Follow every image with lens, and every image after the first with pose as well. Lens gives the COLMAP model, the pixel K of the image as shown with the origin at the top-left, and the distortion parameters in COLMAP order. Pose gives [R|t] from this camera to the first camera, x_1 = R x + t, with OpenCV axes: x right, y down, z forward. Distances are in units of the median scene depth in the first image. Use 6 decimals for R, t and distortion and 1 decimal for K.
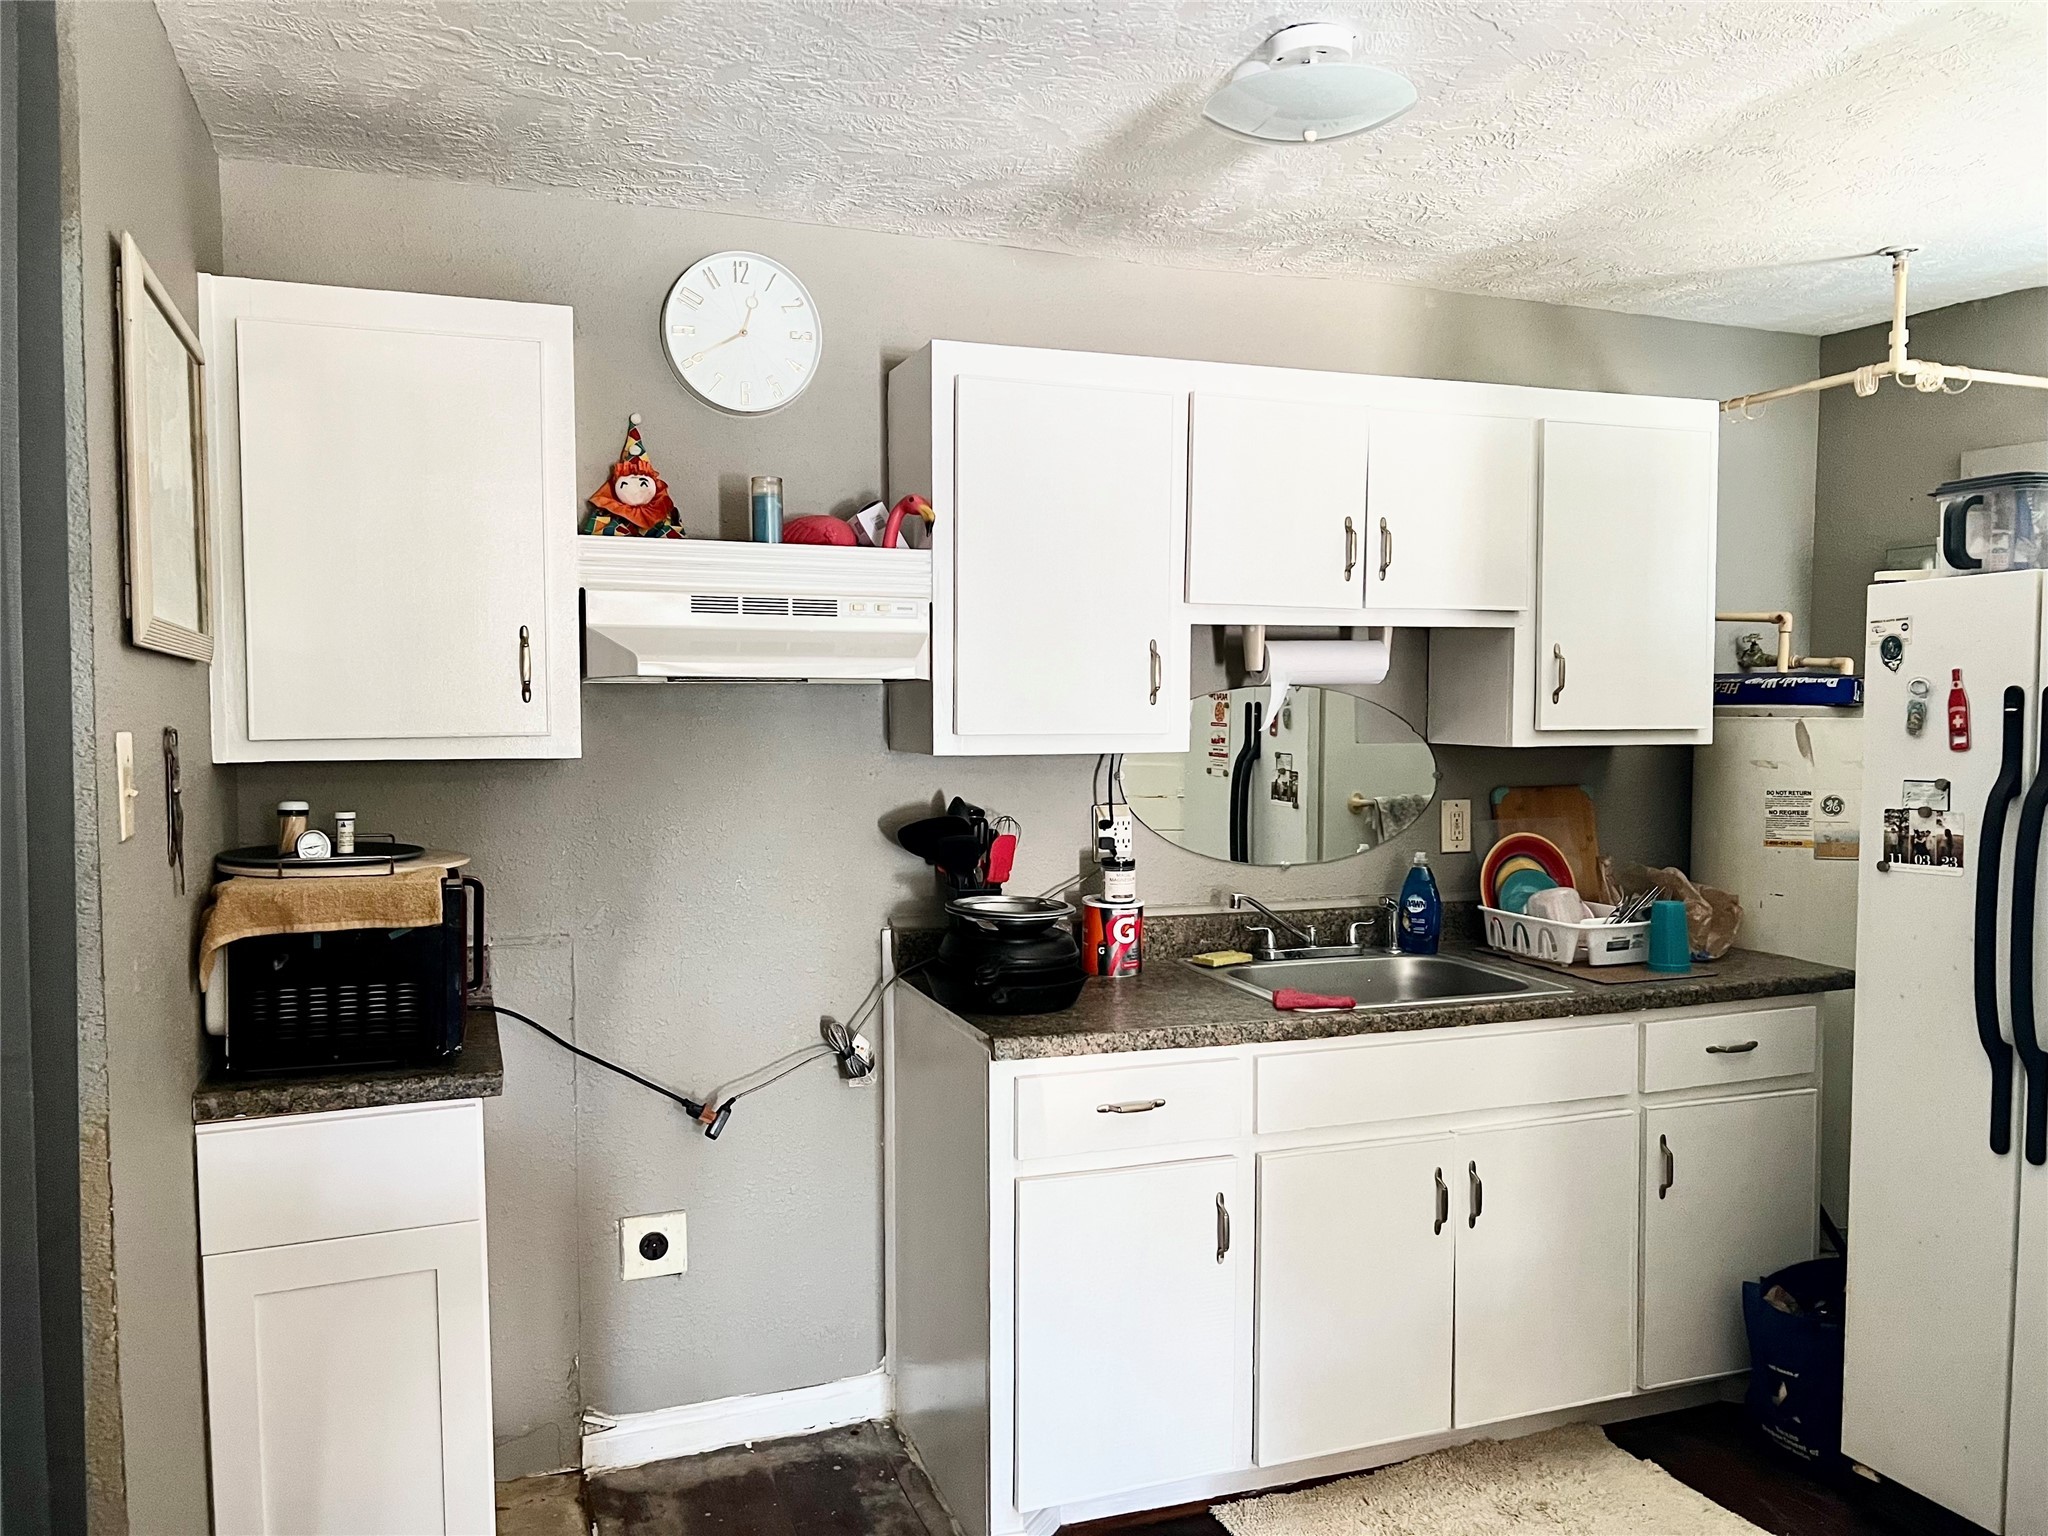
lens RADIAL K [[1569.7, 0, 1030.1], [0, 1569.7, 767.1], [0, 0, 1]] dist [0.107652, -0.138446]
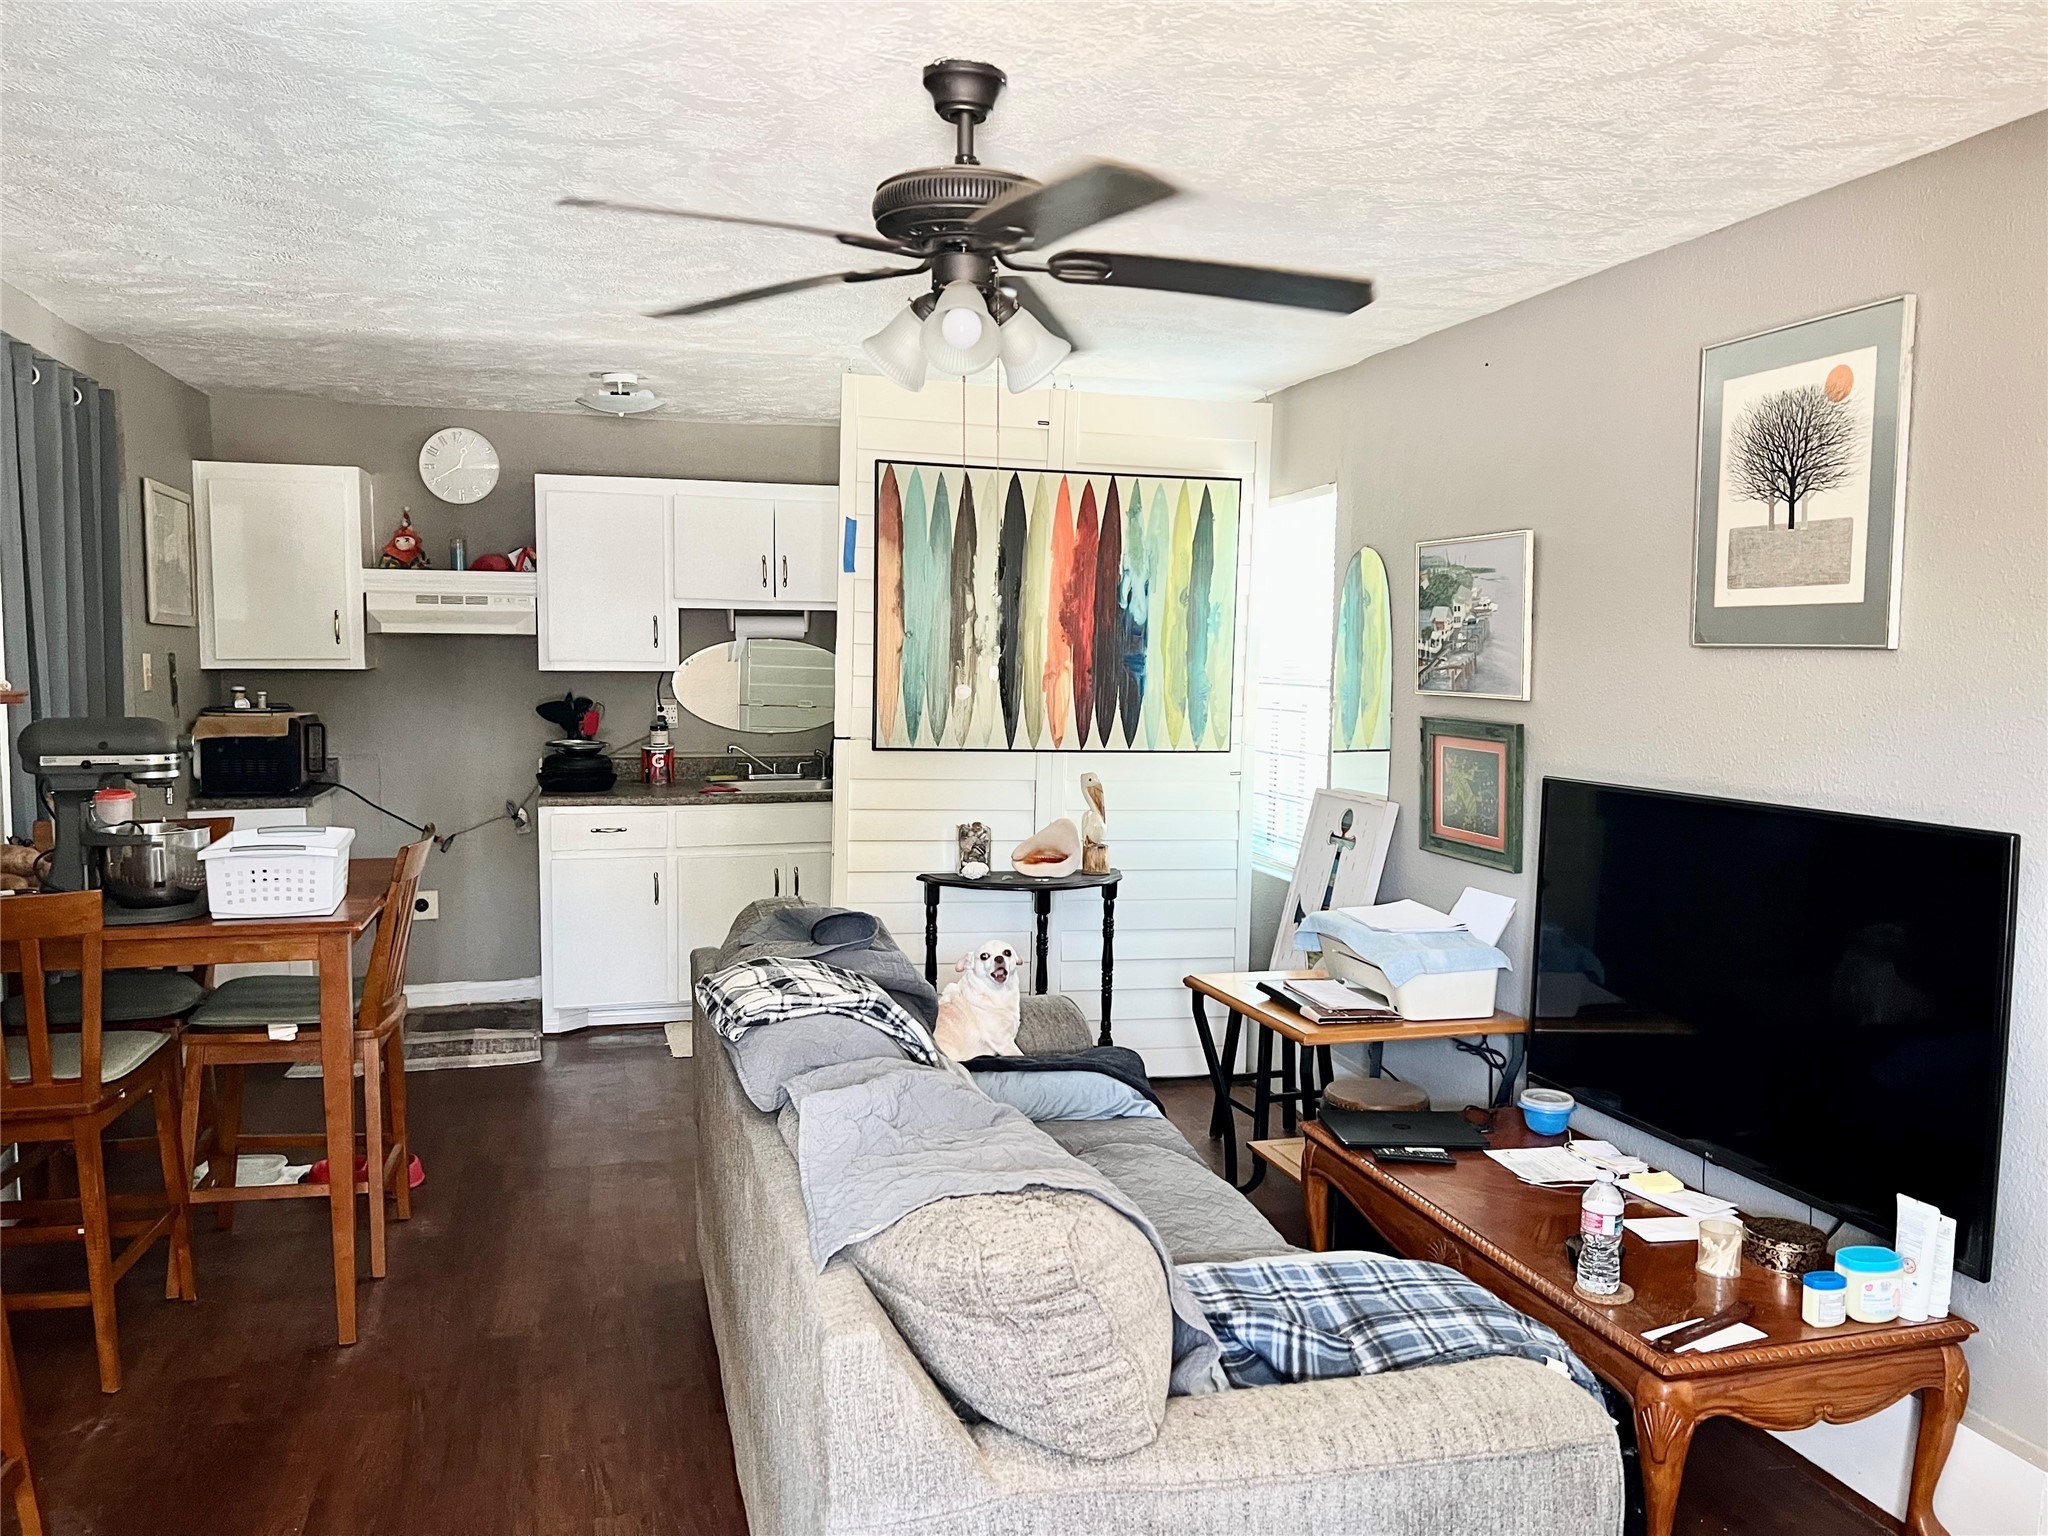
lens RADIAL K [[1569.7, 0, 1030.1], [0, 1569.7, 767.1], [0, 0, 1]] dist [0.107652, -0.138446]
pose [[0.996101, 0.011109, -0.087517, 0.809701], [-0.008571, 0.999533, 0.029323, 0.056012], [0.087802, -0.028459, 0.995731, -1.099958]]
